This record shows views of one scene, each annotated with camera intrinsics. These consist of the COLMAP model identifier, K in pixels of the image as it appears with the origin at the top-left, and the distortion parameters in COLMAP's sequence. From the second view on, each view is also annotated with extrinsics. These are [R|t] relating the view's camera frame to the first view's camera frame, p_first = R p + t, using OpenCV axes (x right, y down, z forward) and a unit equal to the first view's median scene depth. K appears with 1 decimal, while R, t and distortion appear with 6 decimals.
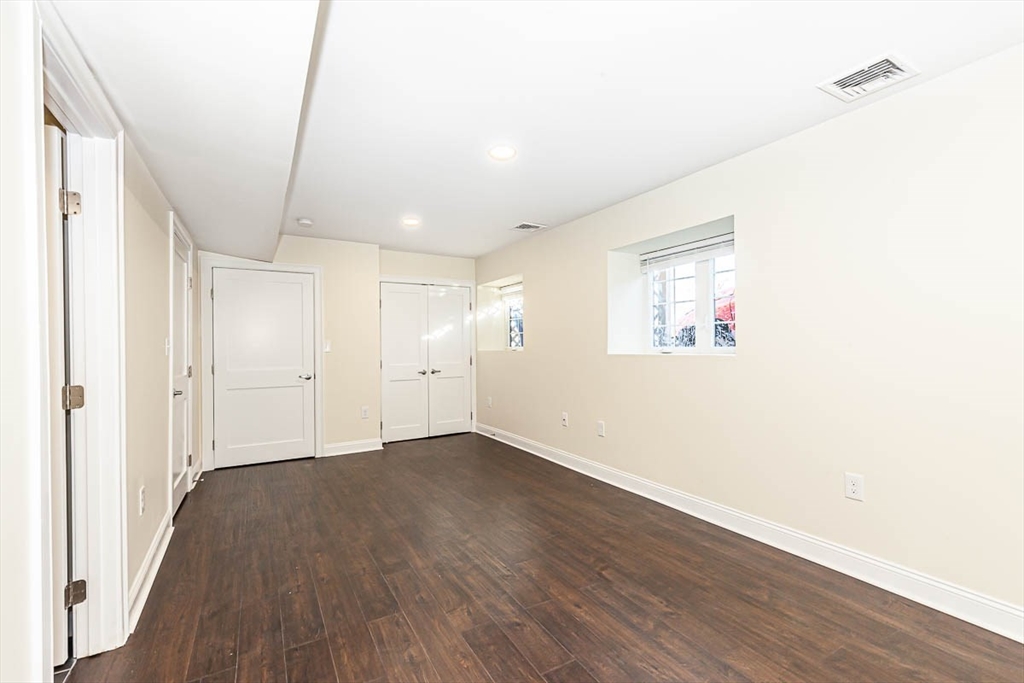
lens RADIAL K [[449.0, 0, 511.1], [0, 449.0, 344.9], [0, 0, 1]] dist [0.004962, 0.000739]
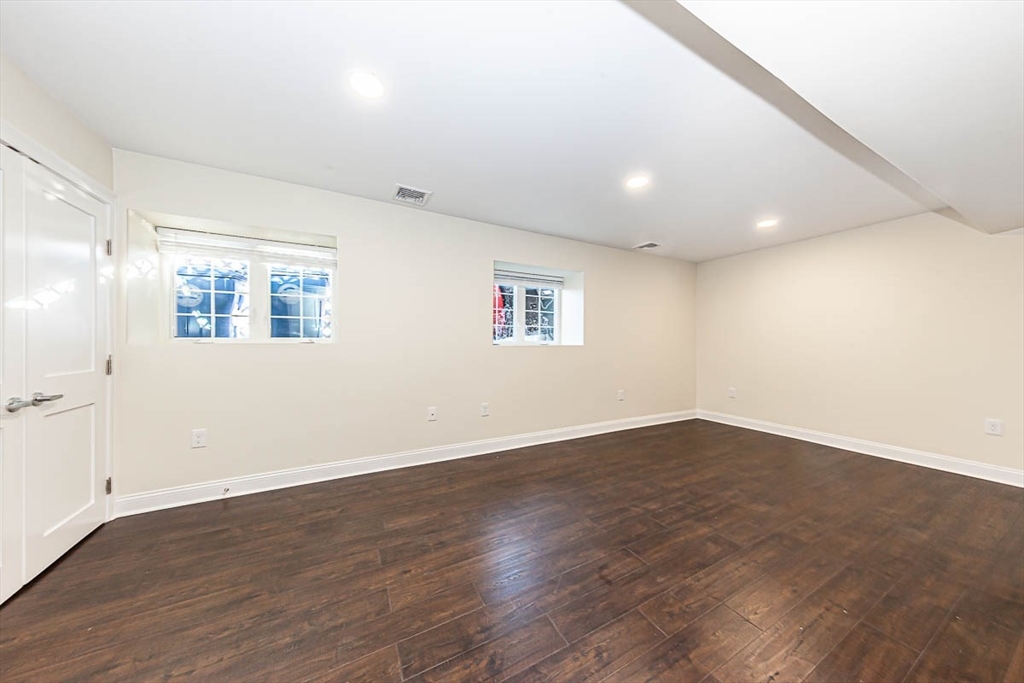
lens RADIAL K [[322.5, 0, 509.3], [0, 322.5, 343.1], [0, 0, 1]] dist [0.007214, -0.000107]
pose [[0.034469, 0.006095, 0.999387, -0.802673], [-0.008104, 0.999950, -0.005819, 0.021665], [-0.999373, -0.007898, 0.034516, 1.138131]]
